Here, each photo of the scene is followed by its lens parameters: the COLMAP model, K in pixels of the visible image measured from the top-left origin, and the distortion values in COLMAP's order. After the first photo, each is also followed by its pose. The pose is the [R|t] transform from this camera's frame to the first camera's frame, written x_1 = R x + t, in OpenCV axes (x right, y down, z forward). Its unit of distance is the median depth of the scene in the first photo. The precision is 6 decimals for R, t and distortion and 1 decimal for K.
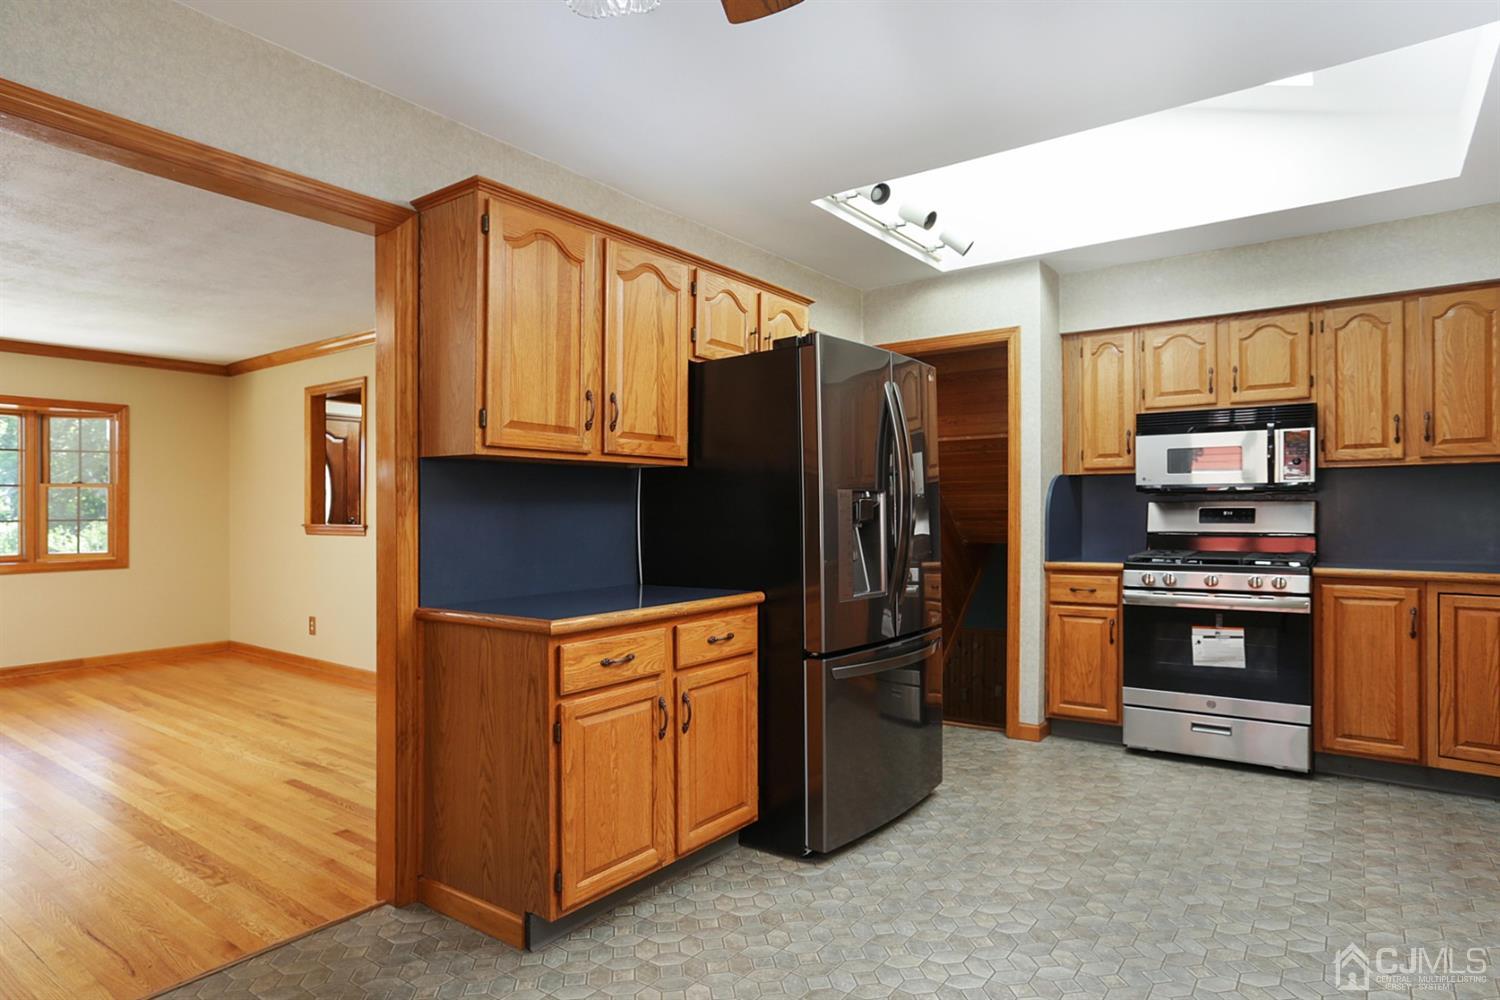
lens RADIAL K [[833.6, 0, 728.4], [0, 833.6, 502.7], [0, 0, 1]] dist [-0.036463, 0.027181]
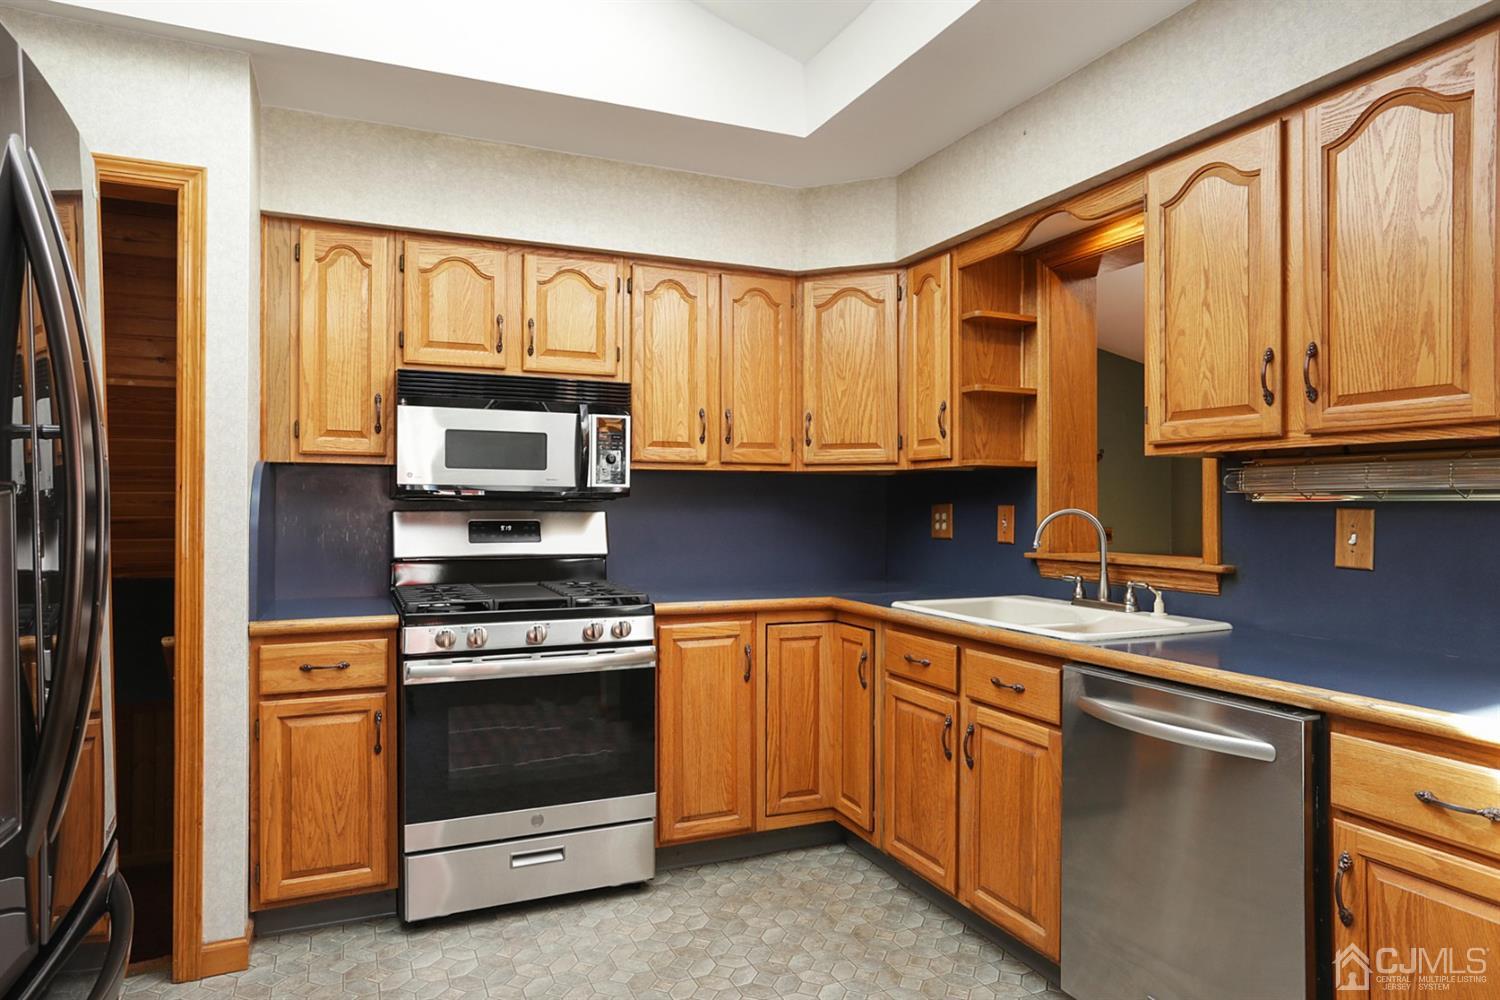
lens RADIAL K [[935.6, 0, 765.1], [0, 935.6, 494.6], [0, 0, 1]] dist [-0.051118, 0.059536]
pose [[0.471452, 0.019398, 0.881678, 0.012816], [-0.012707, 0.999804, -0.015202, -0.007663], [-0.881800, -0.004037, 0.471606, 0.511776]]
